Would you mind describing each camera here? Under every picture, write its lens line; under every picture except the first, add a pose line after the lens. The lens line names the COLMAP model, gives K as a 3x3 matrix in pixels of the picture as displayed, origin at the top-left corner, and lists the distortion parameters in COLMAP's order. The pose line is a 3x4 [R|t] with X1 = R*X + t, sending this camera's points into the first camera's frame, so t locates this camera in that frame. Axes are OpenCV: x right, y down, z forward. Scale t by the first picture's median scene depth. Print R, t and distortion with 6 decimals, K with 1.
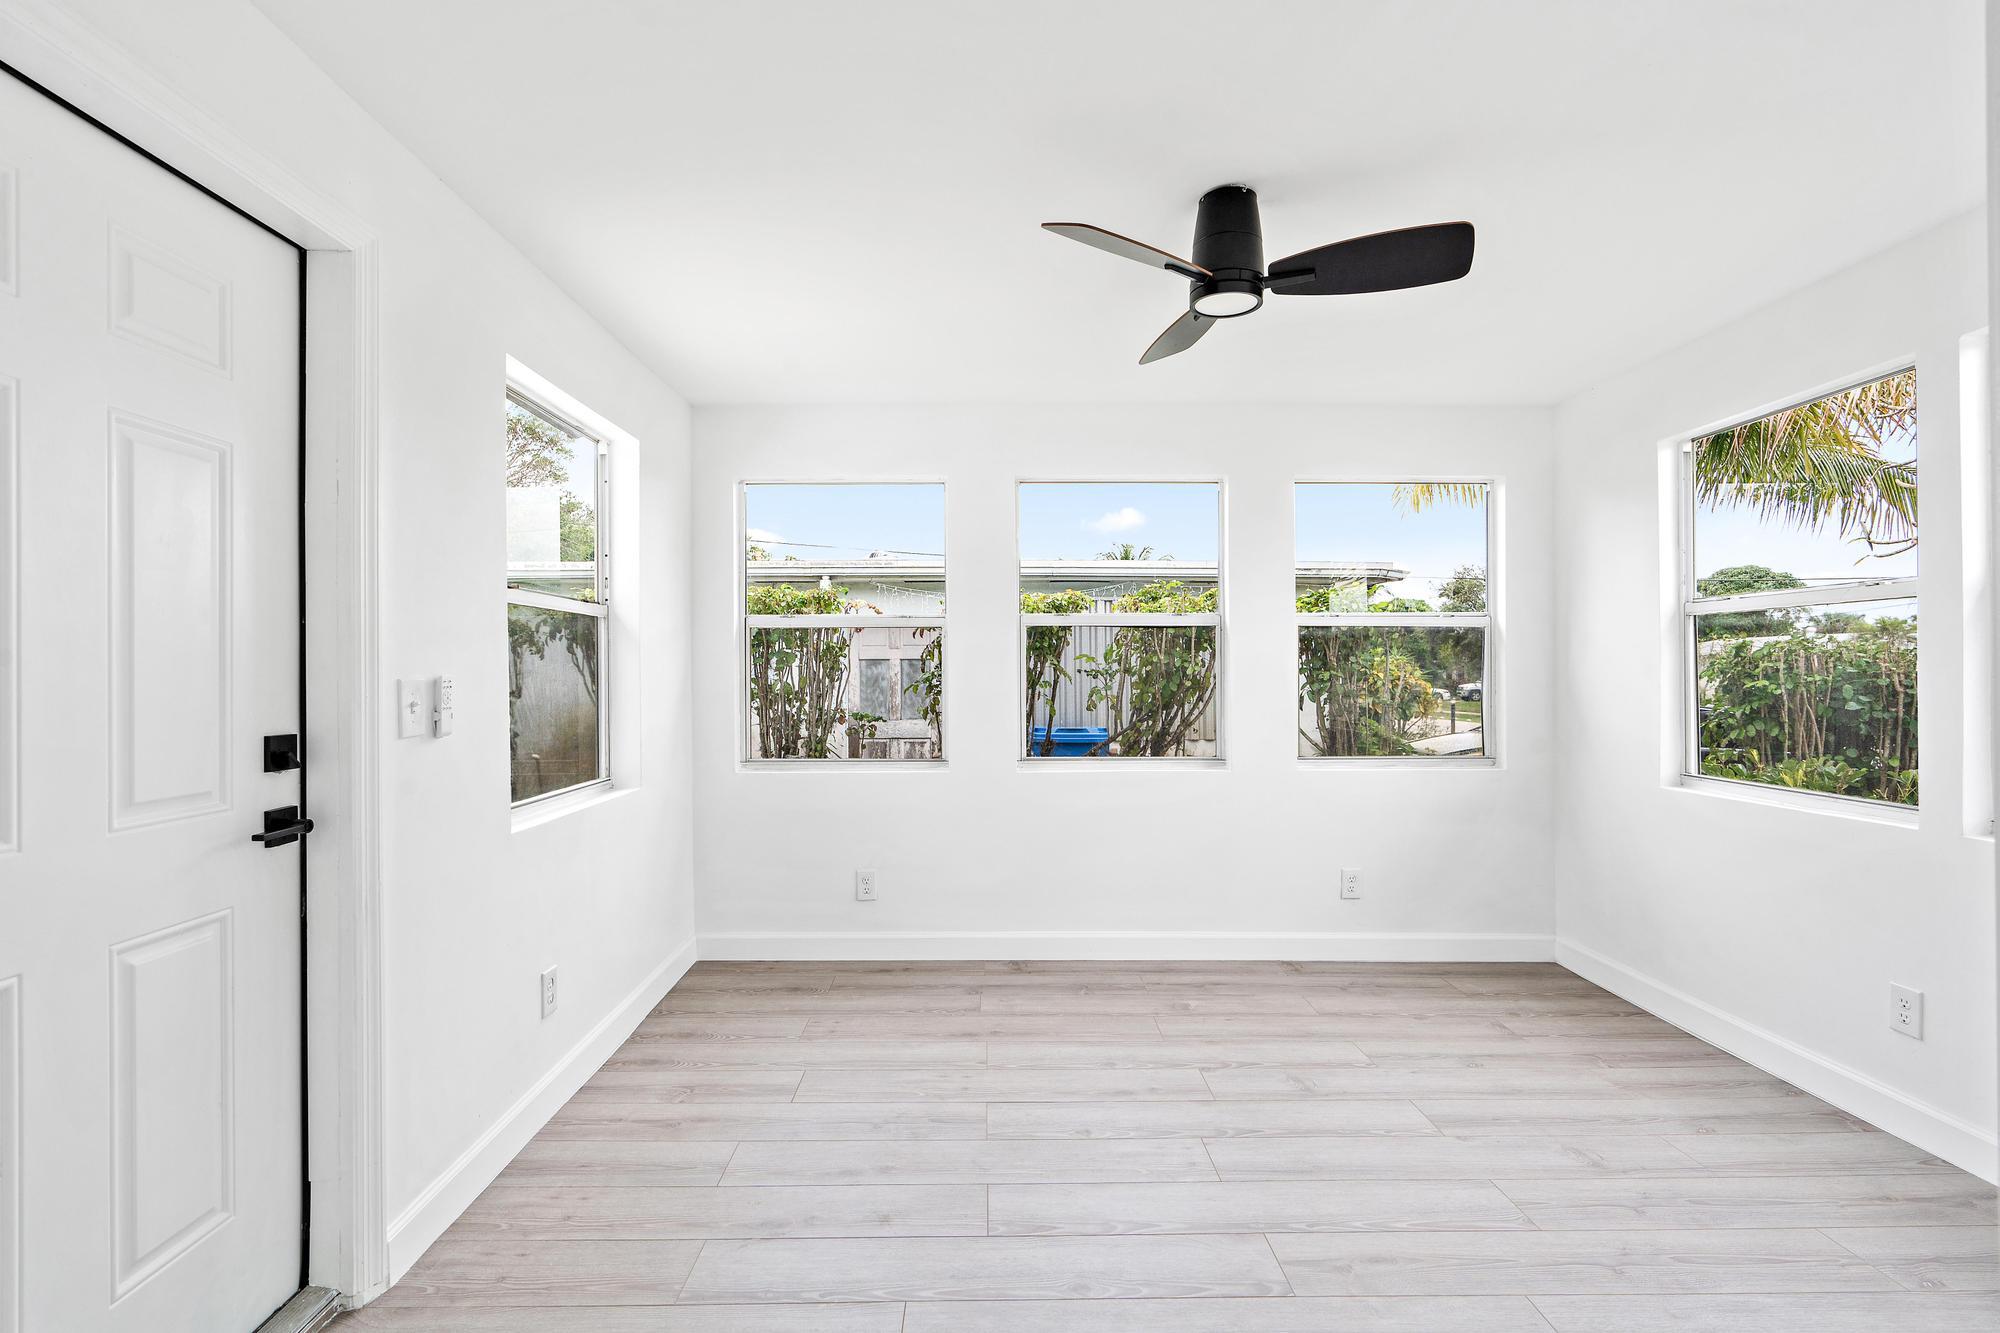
lens RADIAL K [[904.8, 0, 991.6], [0, 904.8, 671.3], [0, 0, 1]] dist [-0.002902, 0.001576]
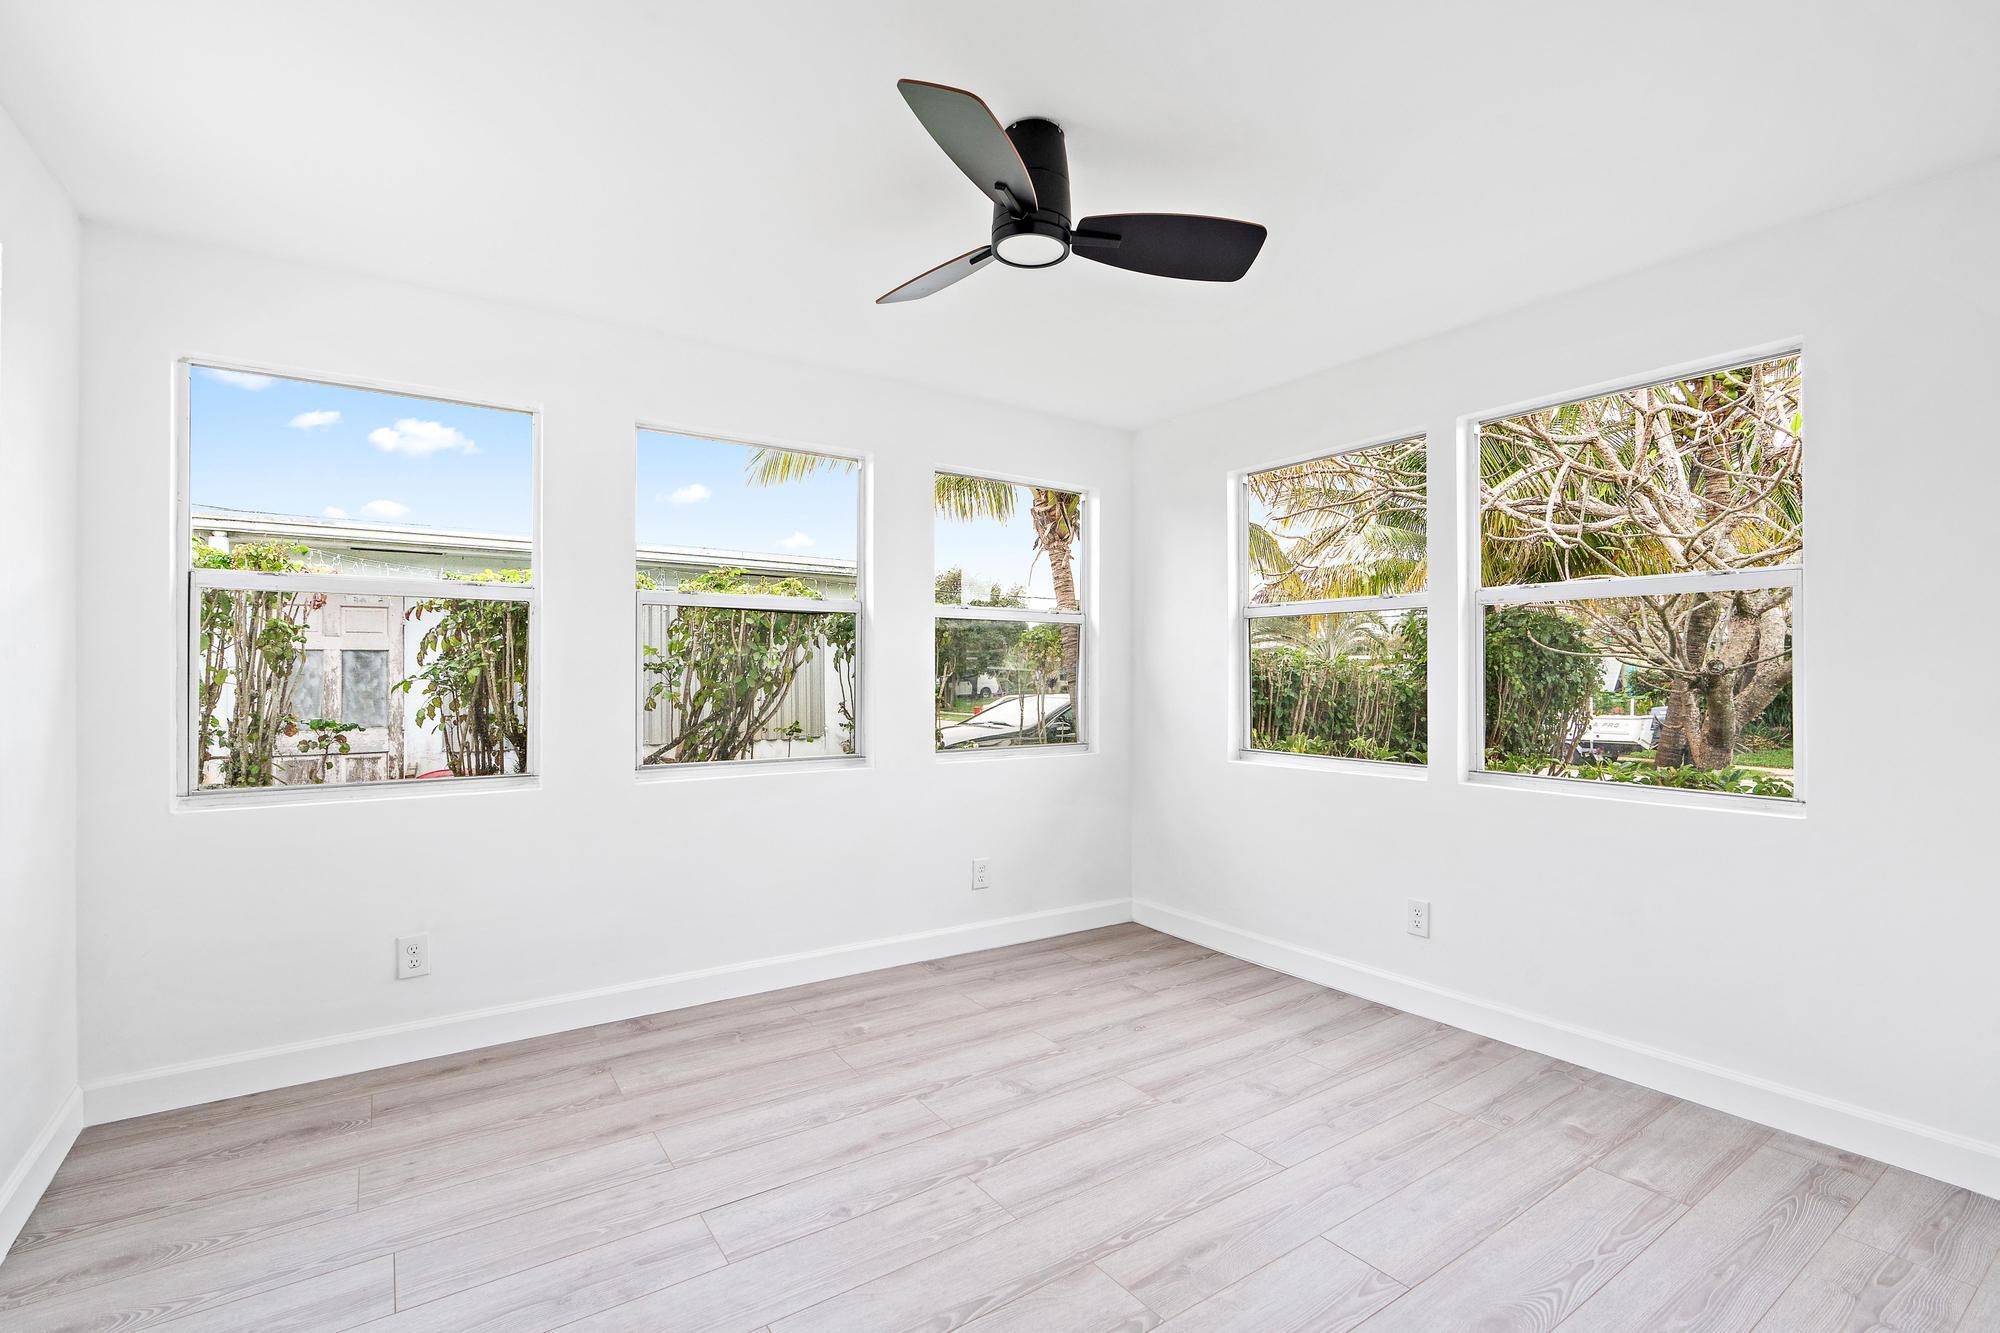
lens RADIAL K [[904.8, 0, 993.6], [0, 904.8, 666.6], [0, 0, 1]] dist [-0.002902, 0.001576]
pose [[0.831319, 0.007879, 0.555740, -0.182107], [-0.003187, 0.999951, -0.009410, 0.015488], [-0.555786, 0.006051, 0.831303, 0.176589]]
